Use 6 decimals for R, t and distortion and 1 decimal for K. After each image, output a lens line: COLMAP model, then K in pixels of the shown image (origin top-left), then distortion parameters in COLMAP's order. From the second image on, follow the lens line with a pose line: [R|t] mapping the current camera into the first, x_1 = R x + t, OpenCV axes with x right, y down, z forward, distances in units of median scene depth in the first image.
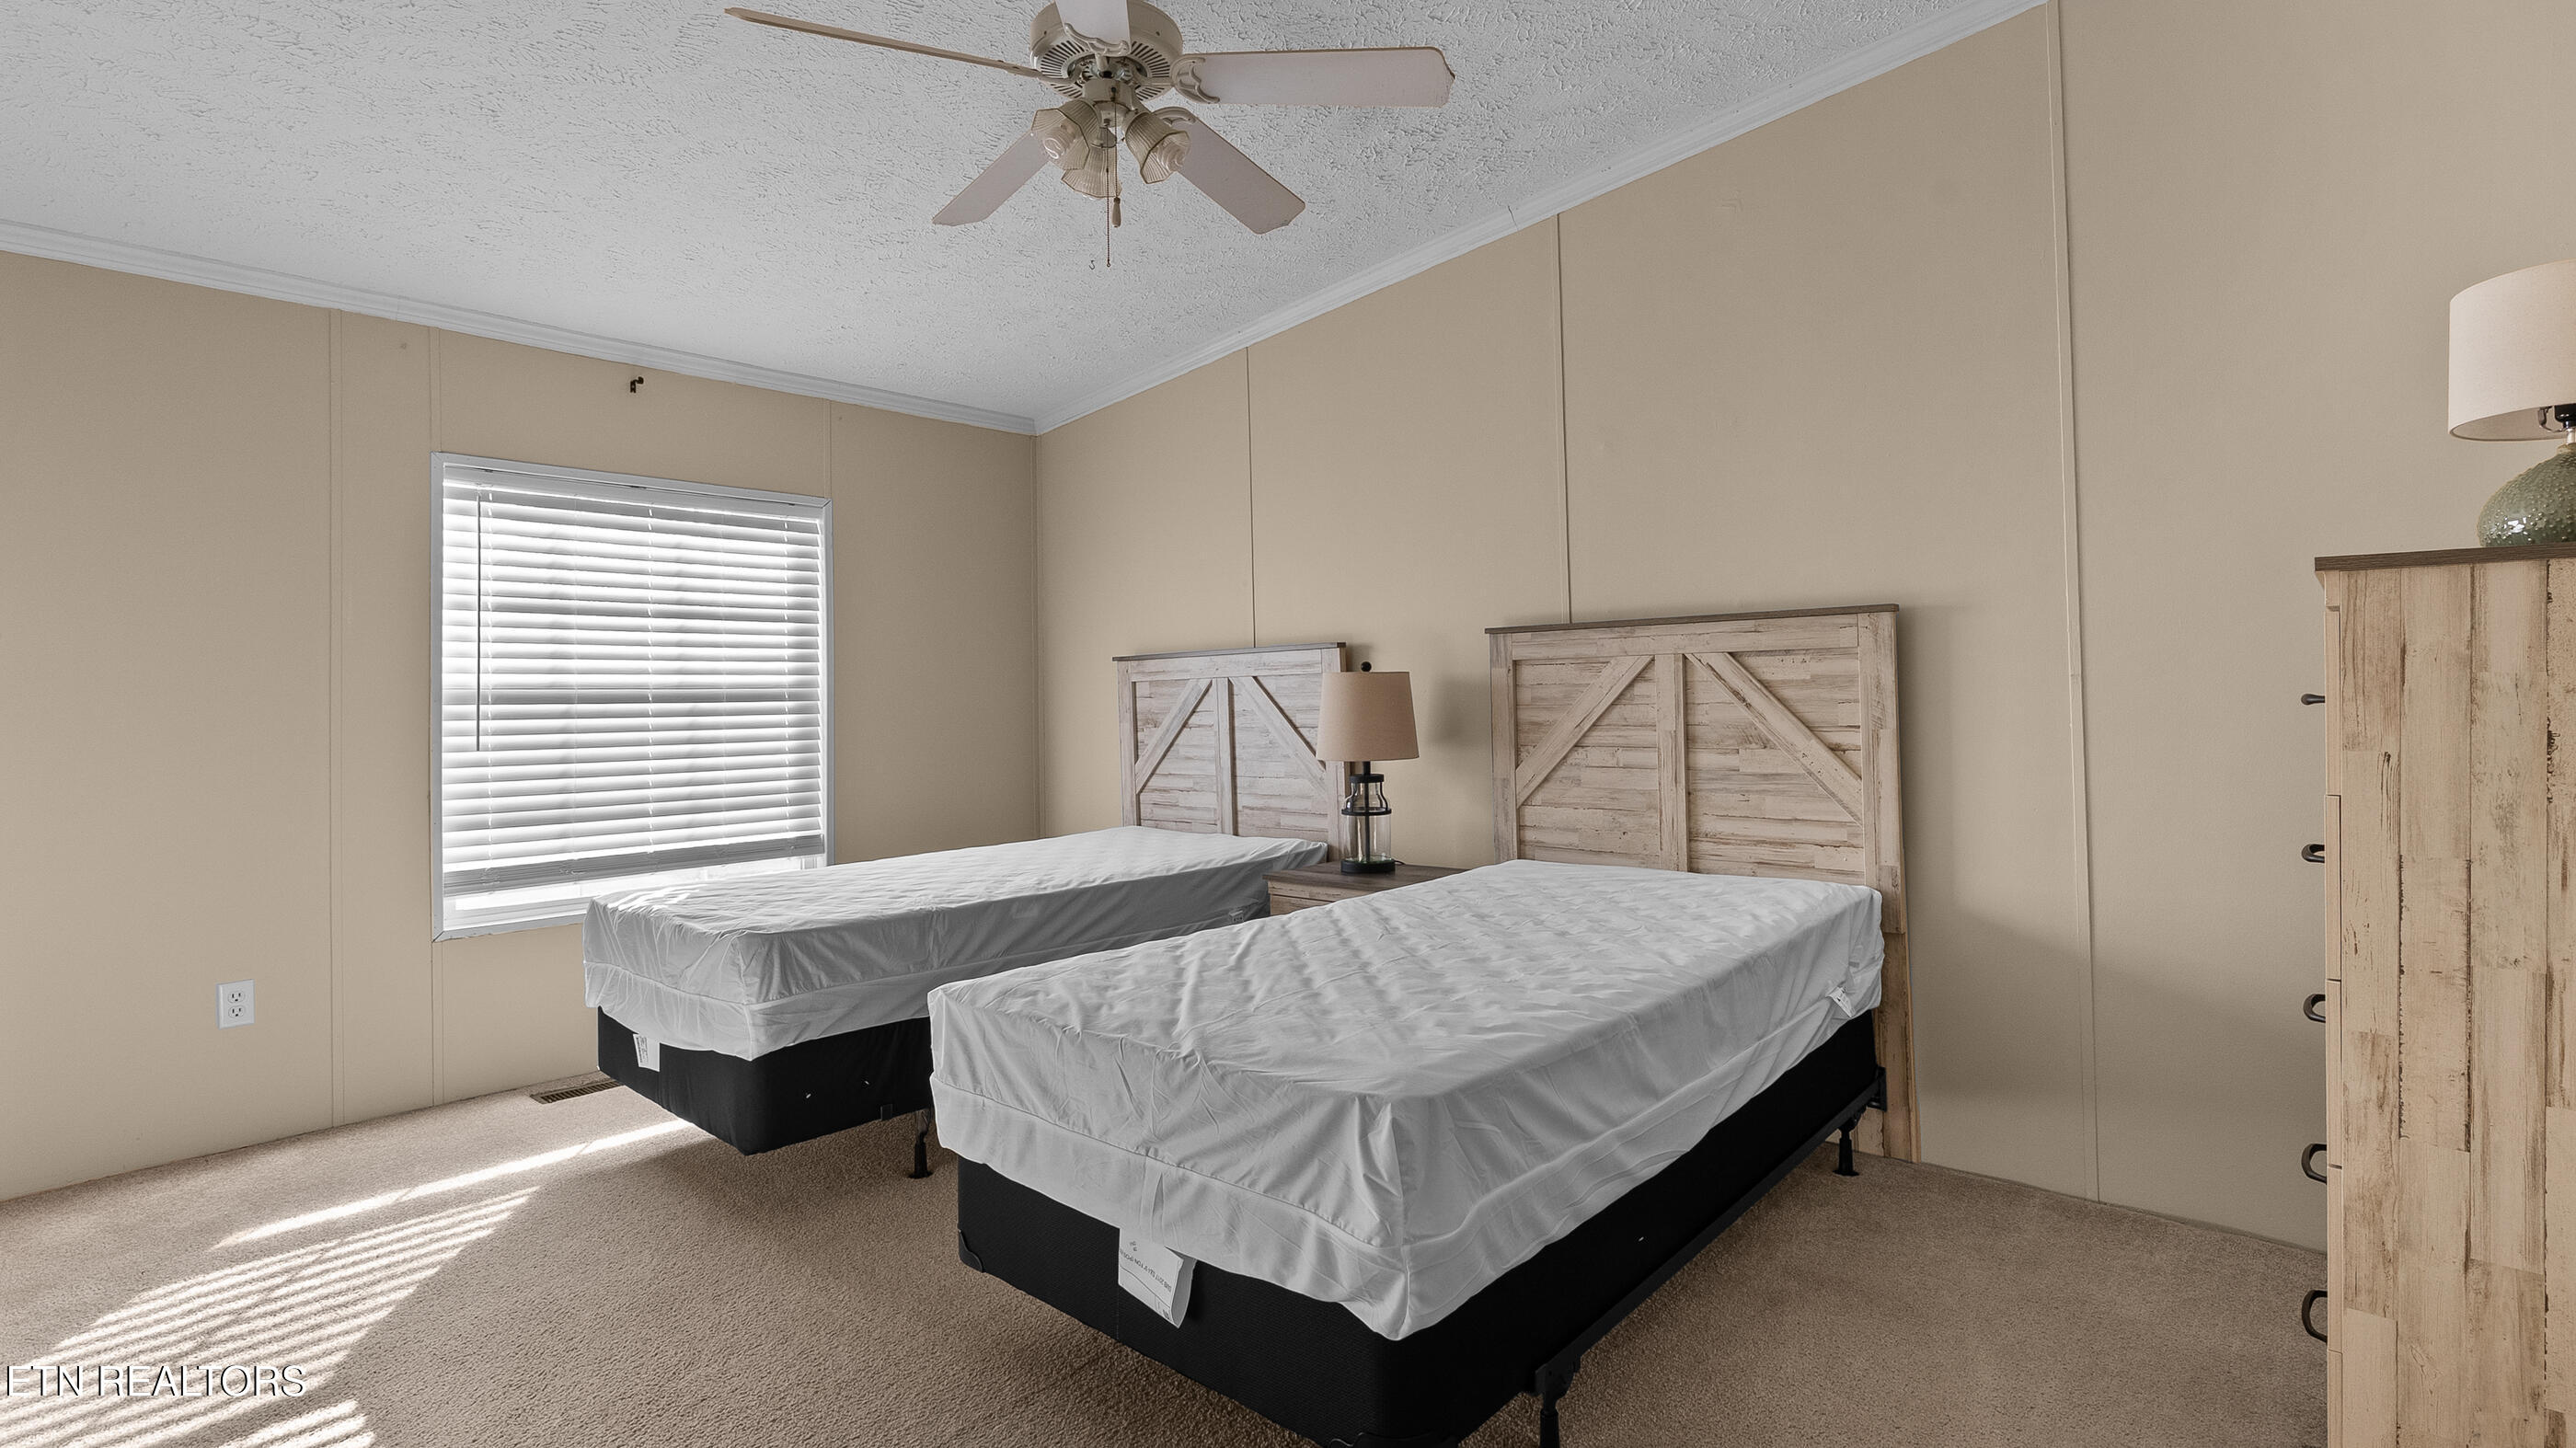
lens RADIAL K [[1178.5, 0, 1282.2], [0, 1178.5, 710.1], [0, 0, 1]] dist [-0.000495, 0.000449]
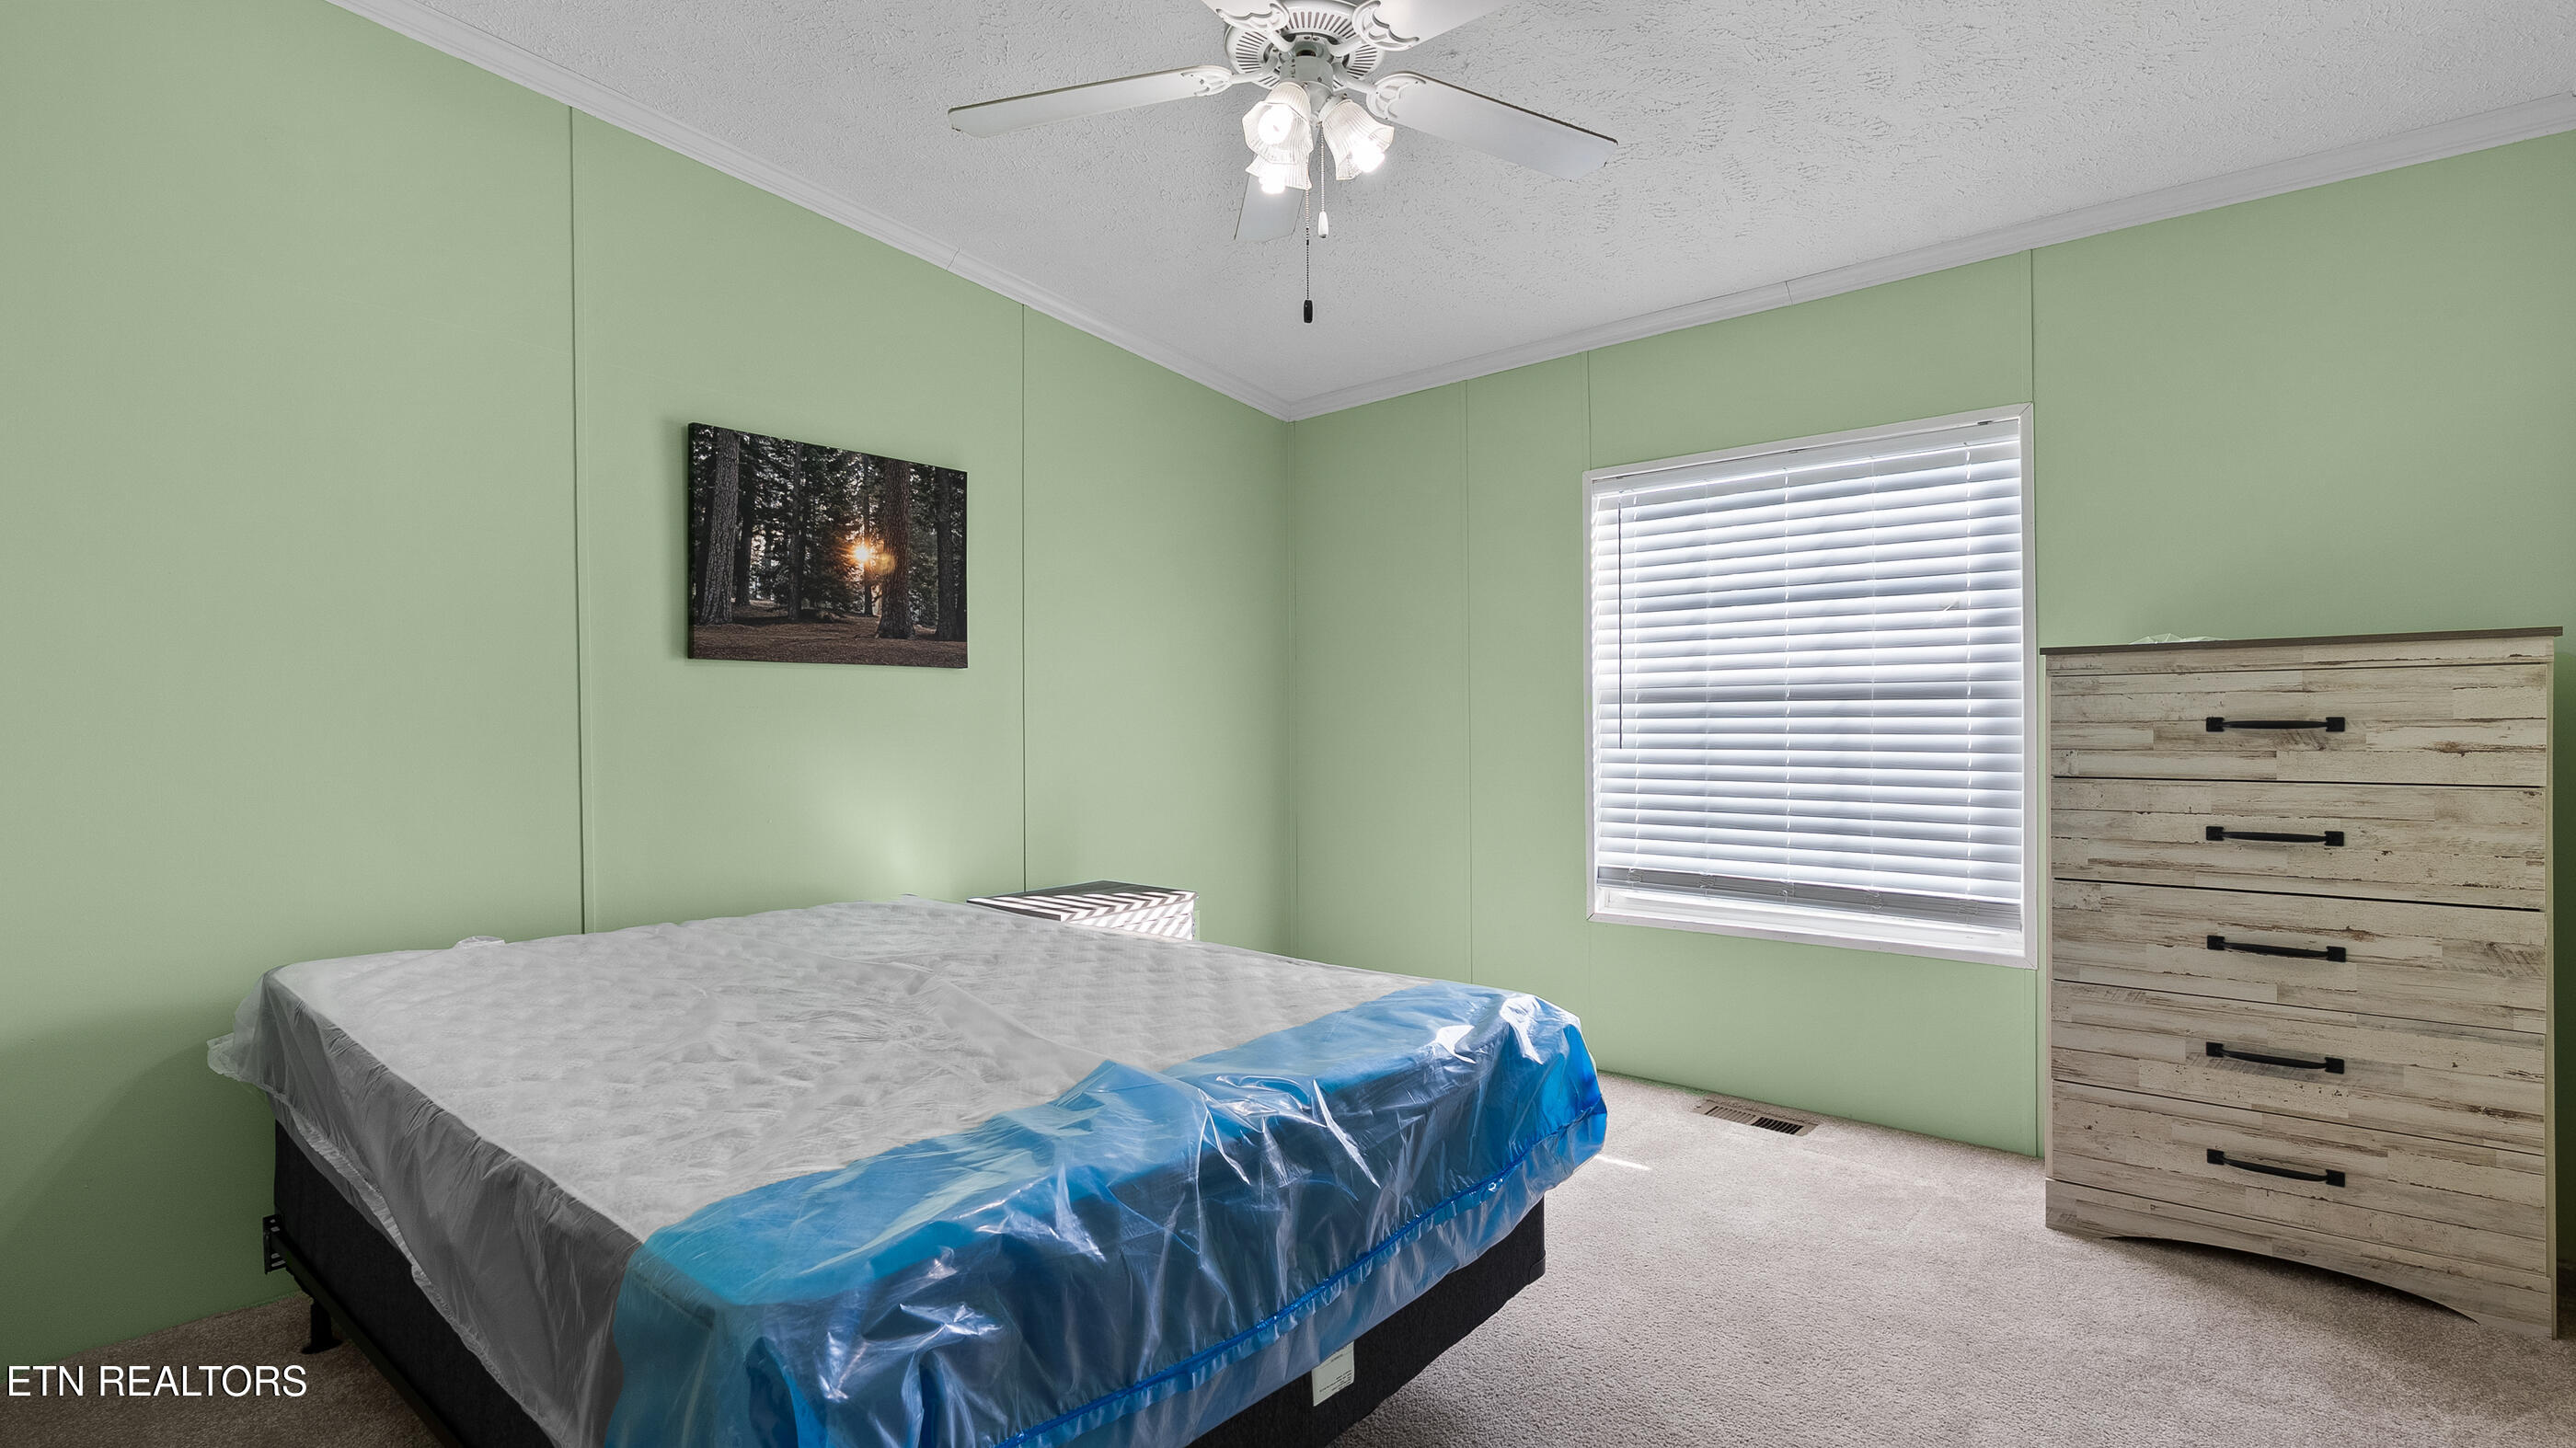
lens RADIAL K [[1178.5, 0, 1282.2], [0, 1178.5, 710.1], [0, 0, 1]] dist [-0.000495, 0.000449]
pose [[0.035664, 0.030832, -0.998888, 0.309032], [0.020003, 0.999302, 0.031559, -0.033720], [0.999164, -0.021107, 0.035023, 0.593648]]
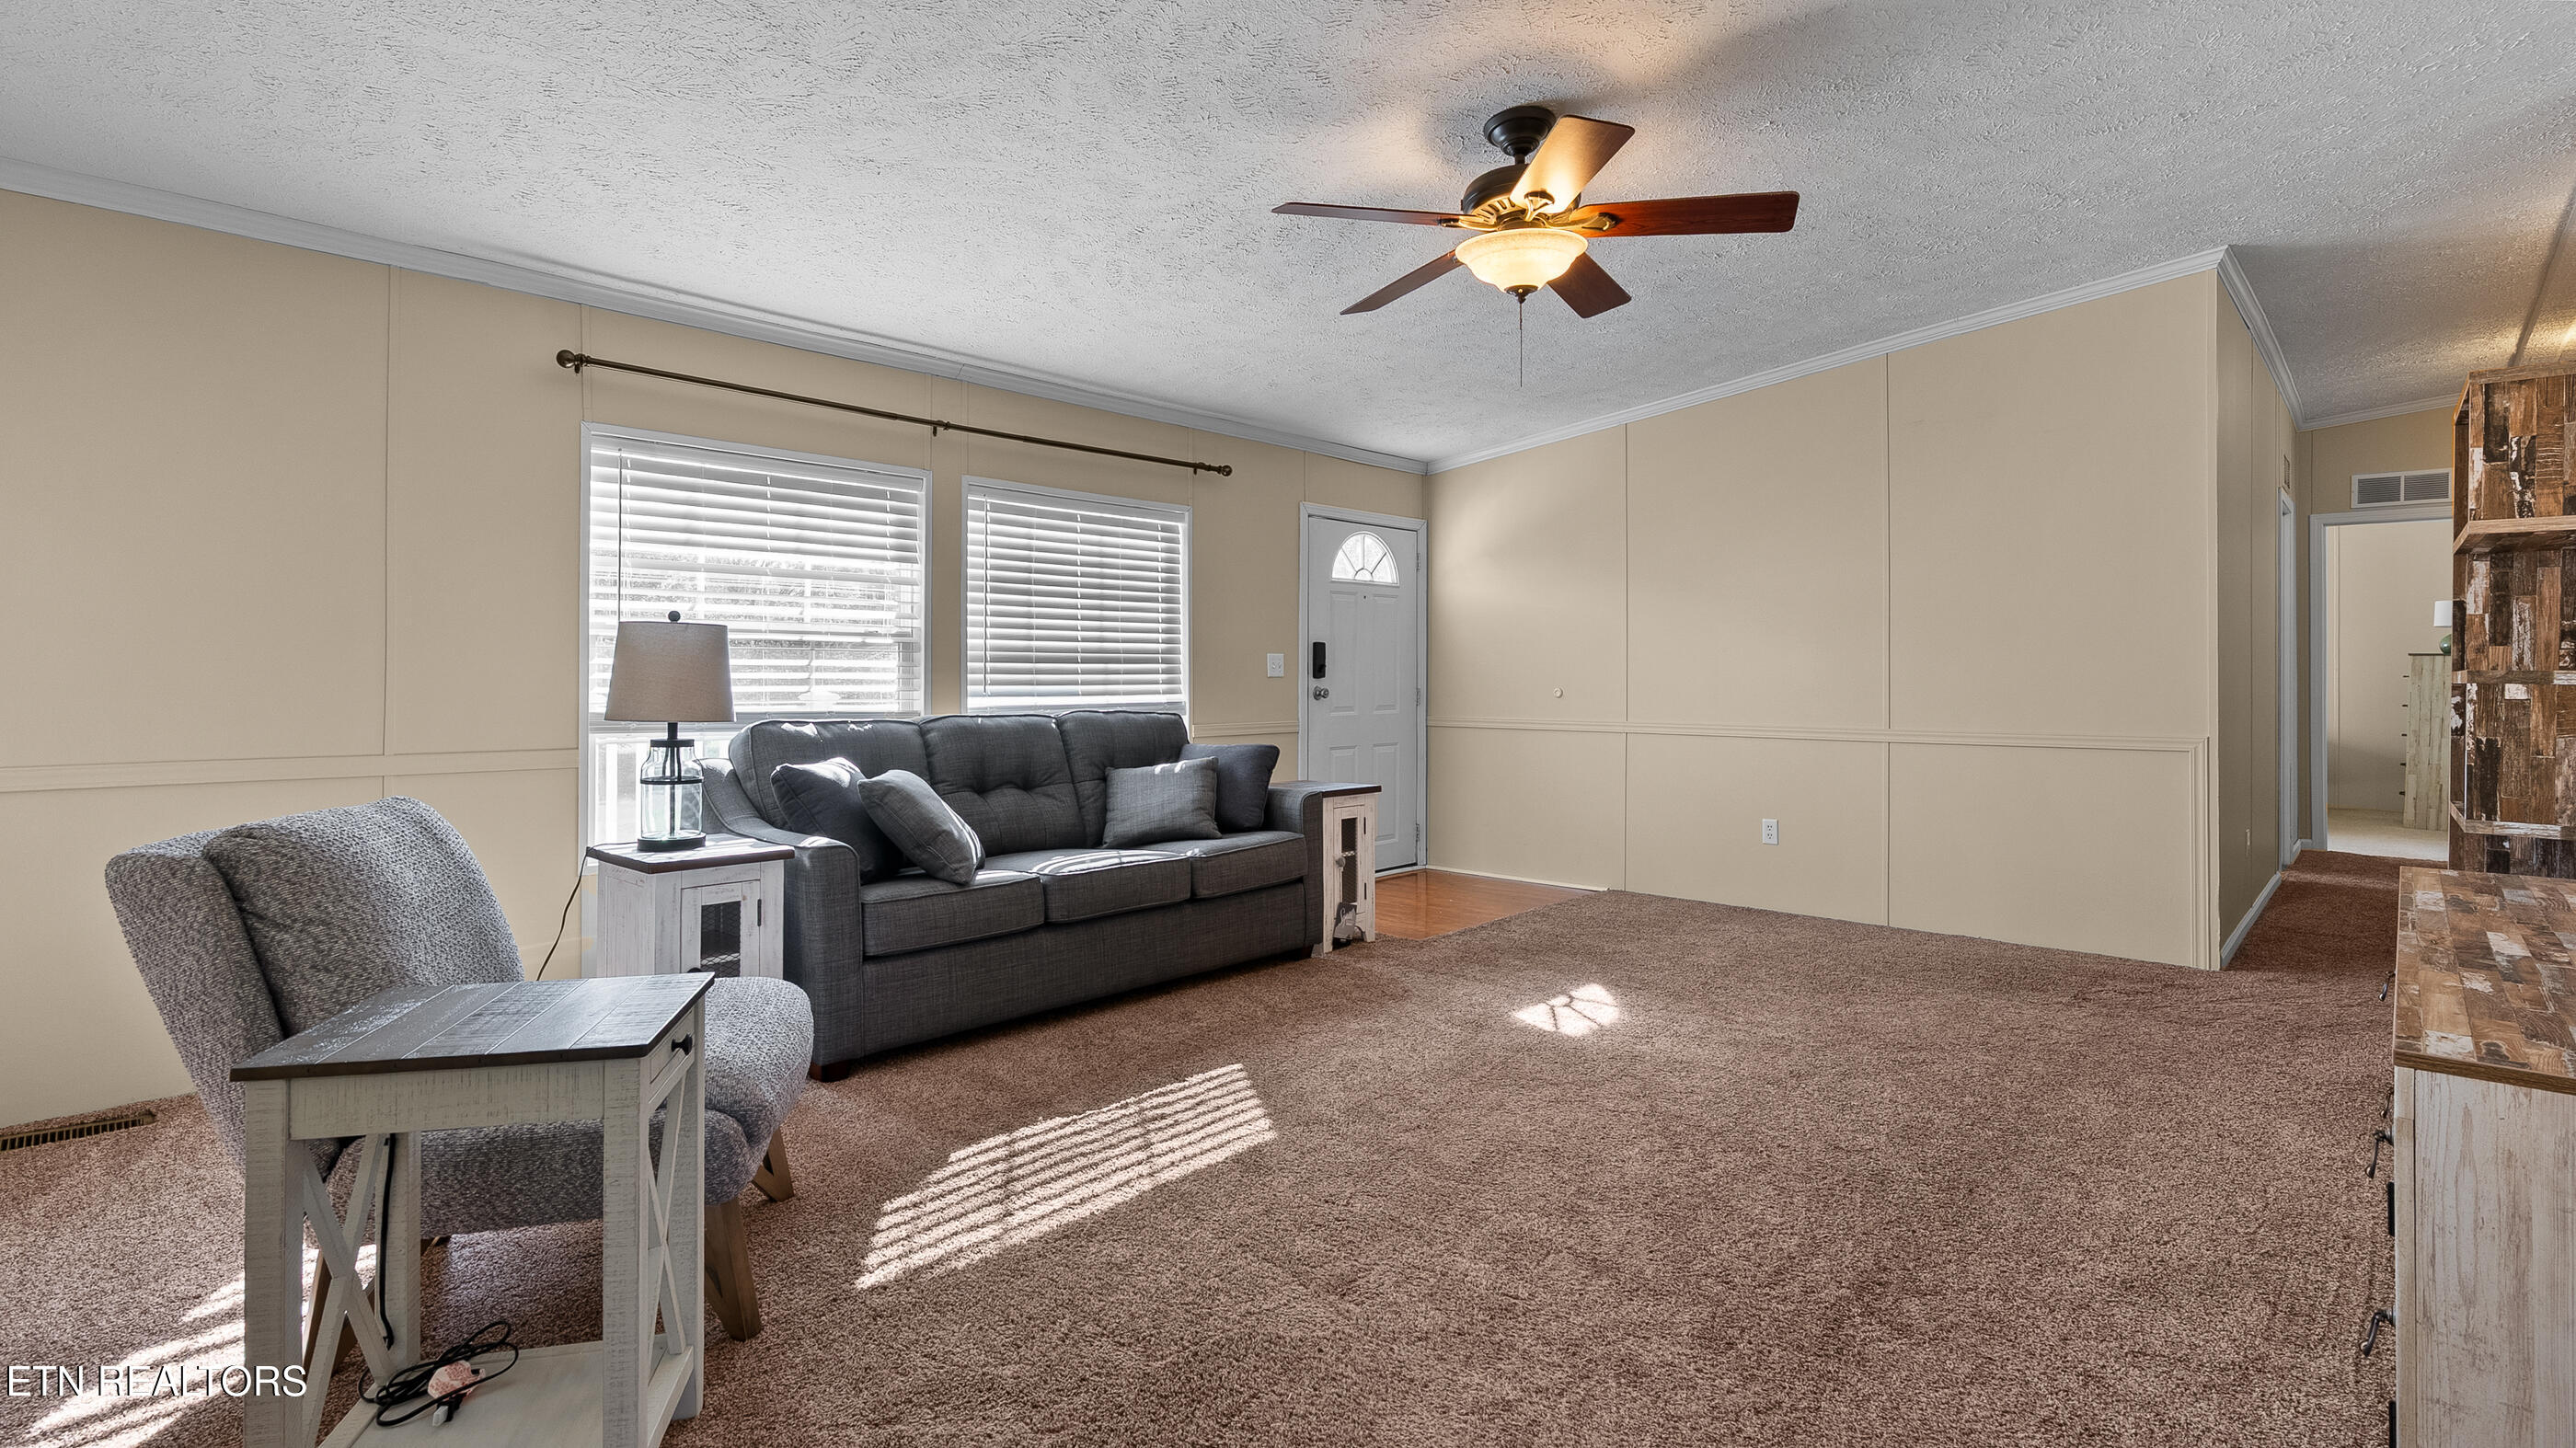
lens RADIAL K [[1178.5, 0, 1282.2], [0, 1178.5, 710.1], [0, 0, 1]] dist [-0.000495, 0.000449]
pose [[0.999757, 0.022025, 0.000984, -0.306239], [-0.022043, 0.999428, 0.025656, 0.007330], [-0.000418, -0.025671, 0.999670, -0.315343]]
